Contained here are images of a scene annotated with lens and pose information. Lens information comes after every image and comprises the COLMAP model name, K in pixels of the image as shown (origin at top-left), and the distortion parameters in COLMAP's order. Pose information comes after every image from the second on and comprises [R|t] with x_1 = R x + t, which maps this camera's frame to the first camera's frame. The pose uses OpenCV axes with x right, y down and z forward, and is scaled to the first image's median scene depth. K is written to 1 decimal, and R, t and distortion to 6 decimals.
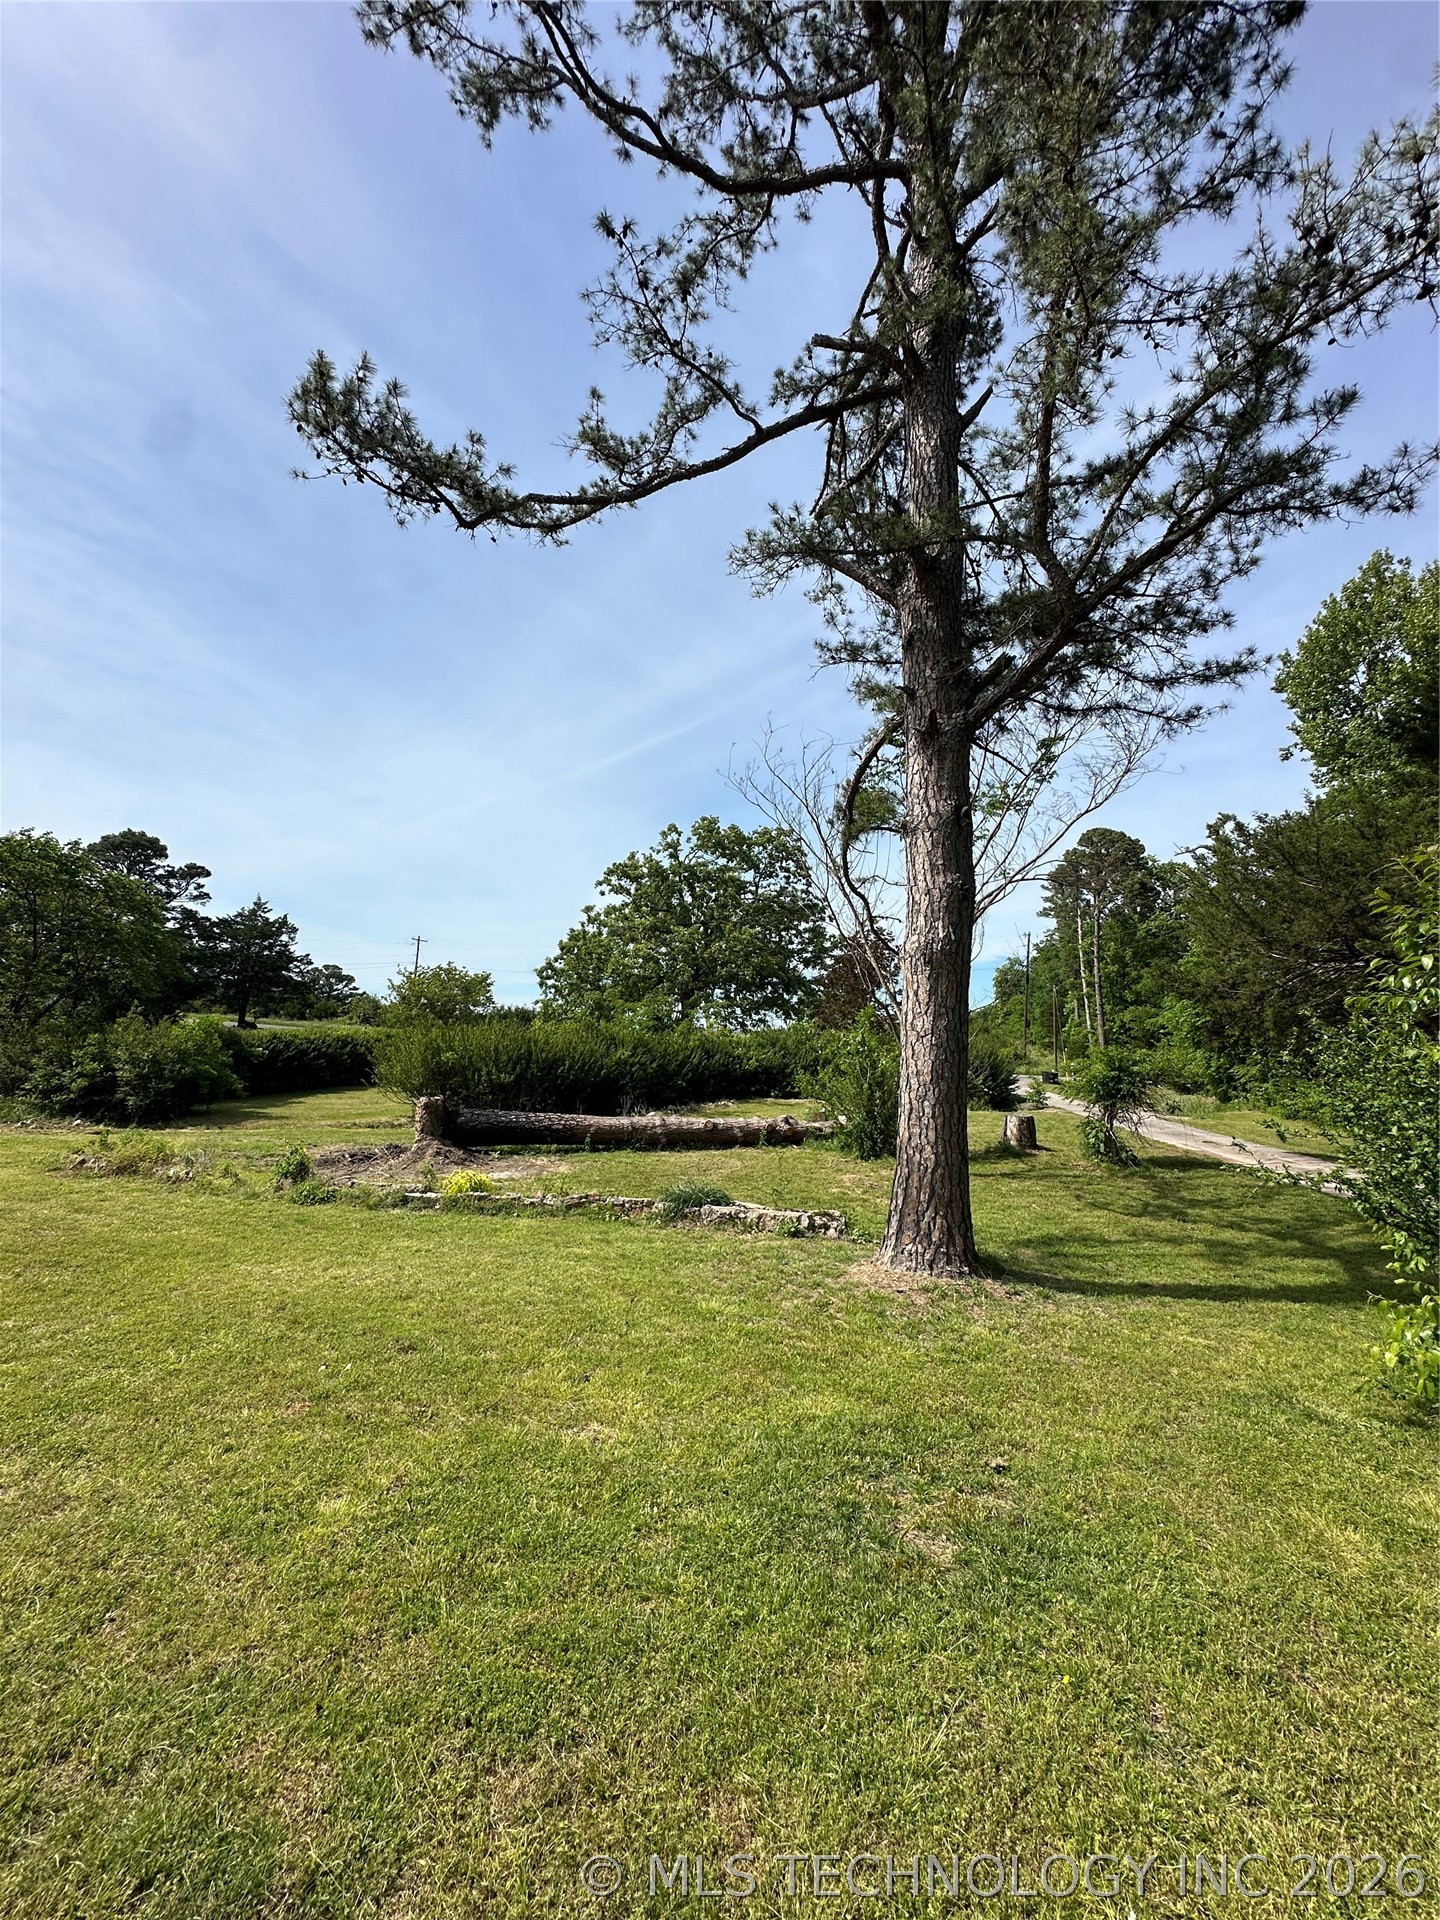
lens RADIAL K [[768.5, 0, 733.0], [0, 768.5, 950.9], [0, 0, 1]] dist [-0.004889, 0.000767]
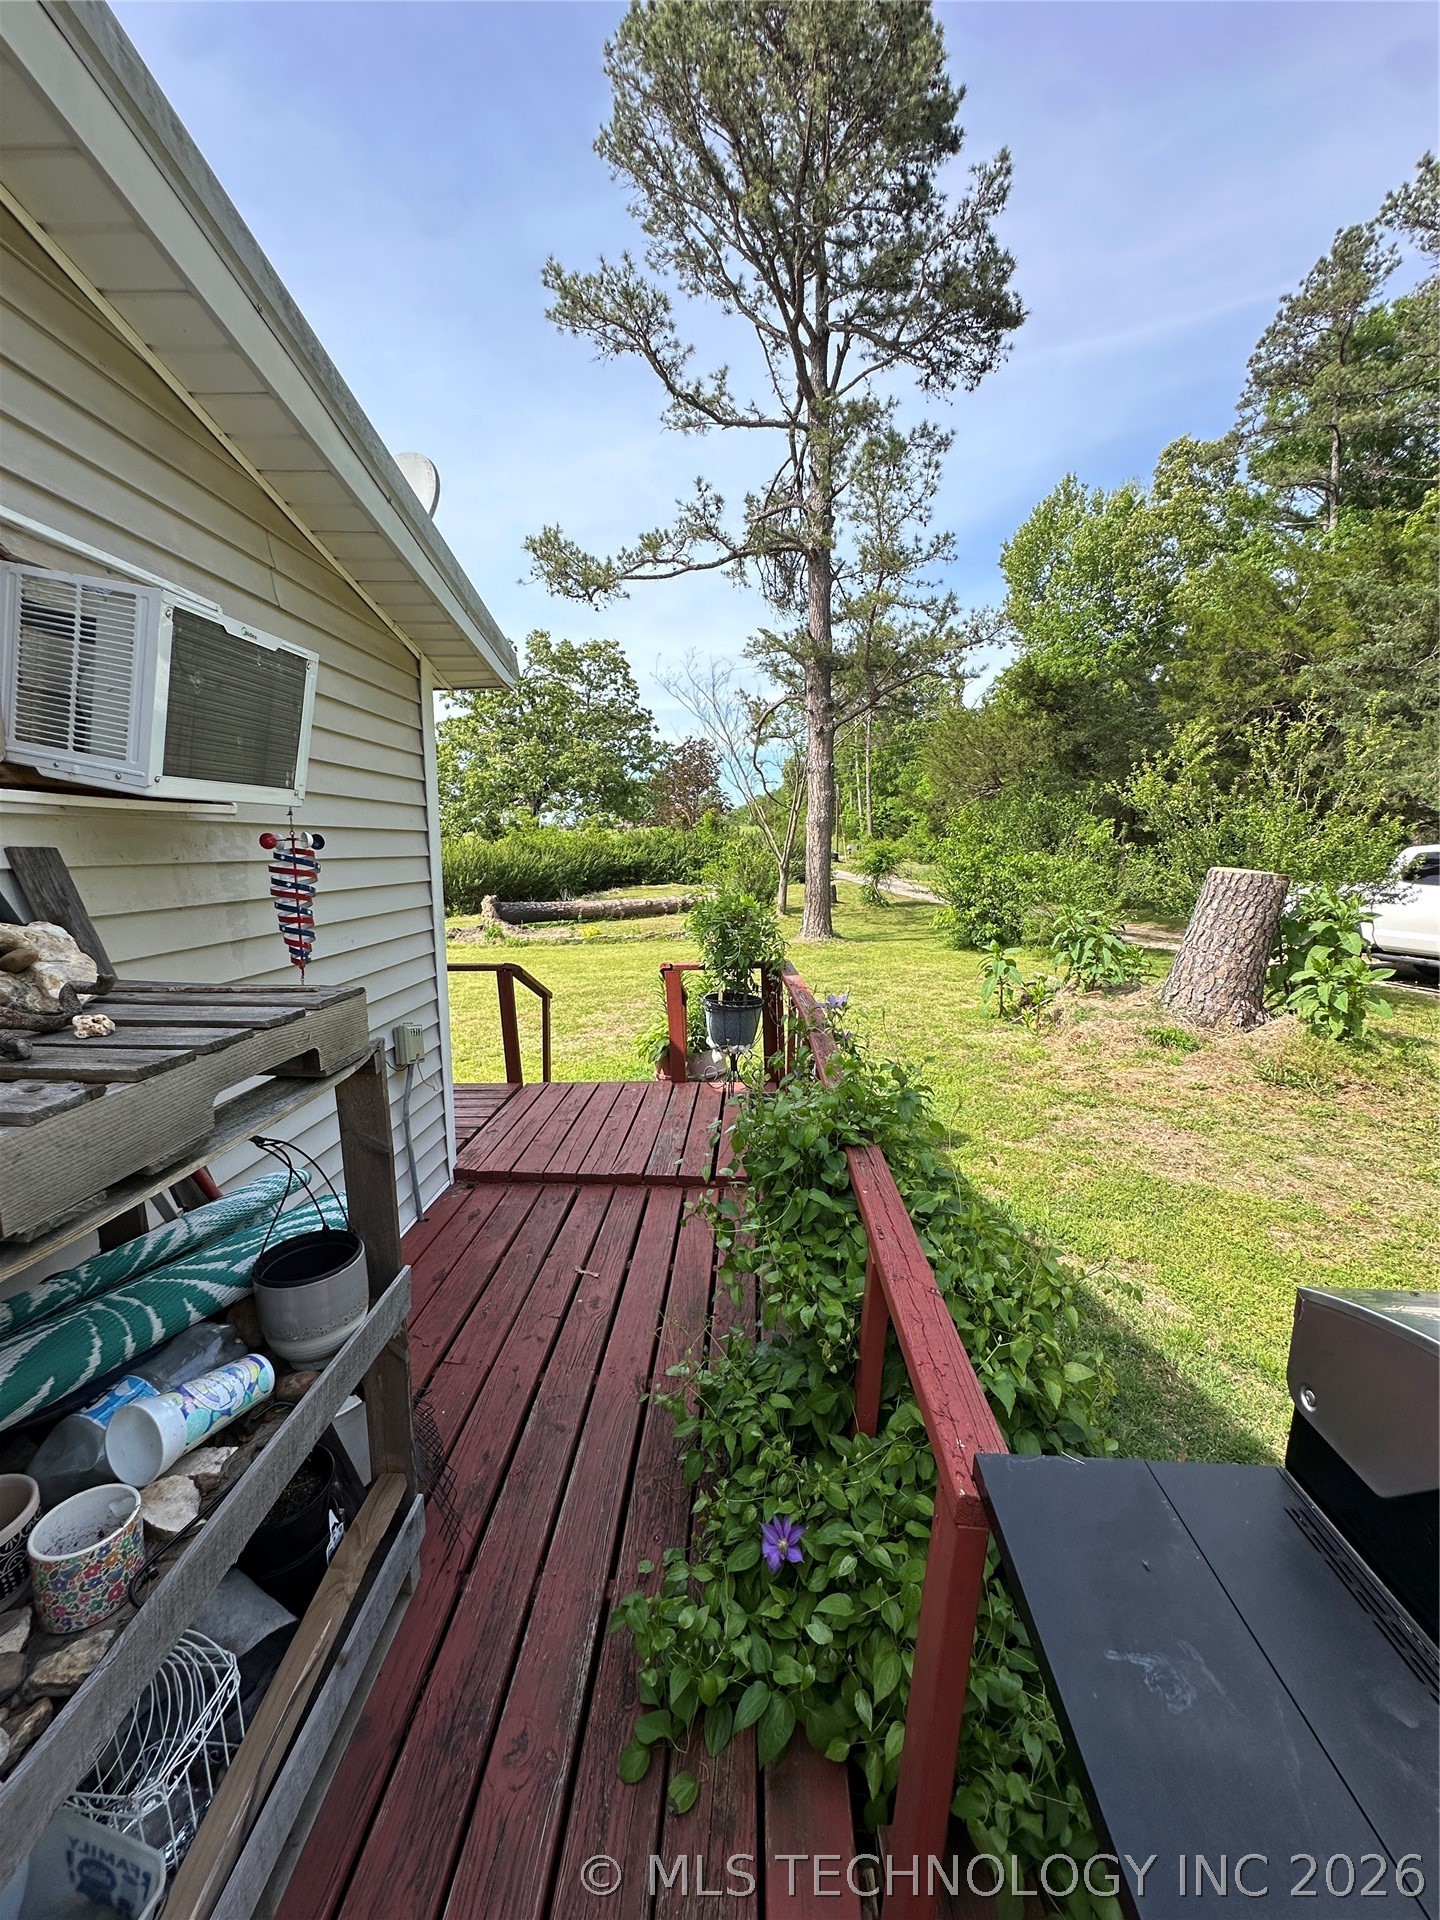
lens RADIAL K [[768.5, 0, 718.3], [0, 768.5, 966.6], [0, 0, 1]] dist [-0.004889, 0.000767]
pose [[0.965670, -0.087678, 0.244526, -0.129324], [0.012231, 0.955620, 0.294349, -0.051538], [-0.259482, -0.281253, 0.923886, -0.250182]]
